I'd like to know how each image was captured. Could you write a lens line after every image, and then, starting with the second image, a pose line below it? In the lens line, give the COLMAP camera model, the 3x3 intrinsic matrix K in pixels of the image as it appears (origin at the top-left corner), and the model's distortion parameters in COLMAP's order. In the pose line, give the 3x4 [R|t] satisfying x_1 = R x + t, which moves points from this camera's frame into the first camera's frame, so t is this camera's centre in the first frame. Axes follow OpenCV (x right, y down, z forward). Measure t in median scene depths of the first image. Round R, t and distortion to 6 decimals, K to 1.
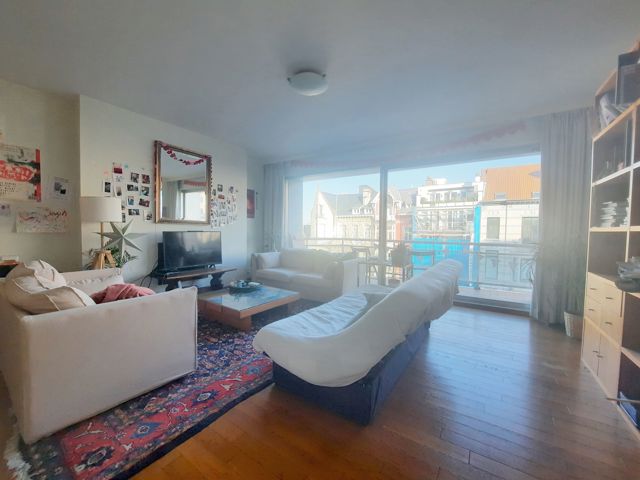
lens RADIAL K [[258.3, 0, 317.7], [0, 258.3, 239.7], [0, 0, 1]] dist [-0.014008, -0.000642]
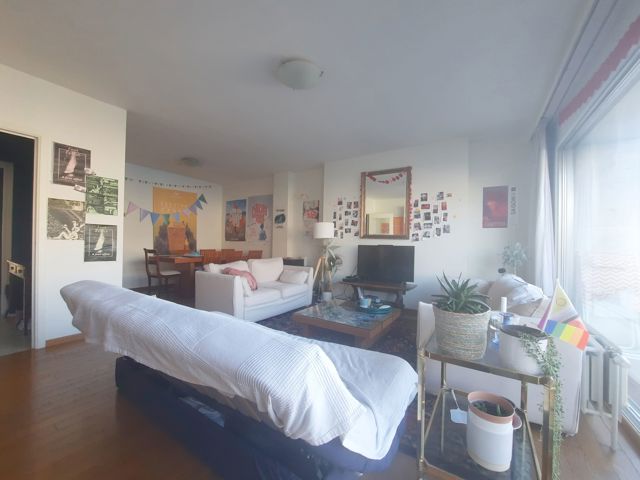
lens RADIAL K [[258.3, 0, 323.7], [0, 258.3, 239.5], [0, 0, 1]] dist [-0.014008, -0.000642]
pose [[0.027938, -0.025525, -0.999284, 0.627060], [-0.053262, 0.998216, -0.026986, -0.016513], [0.998190, 0.053977, 0.026529, 0.816528]]
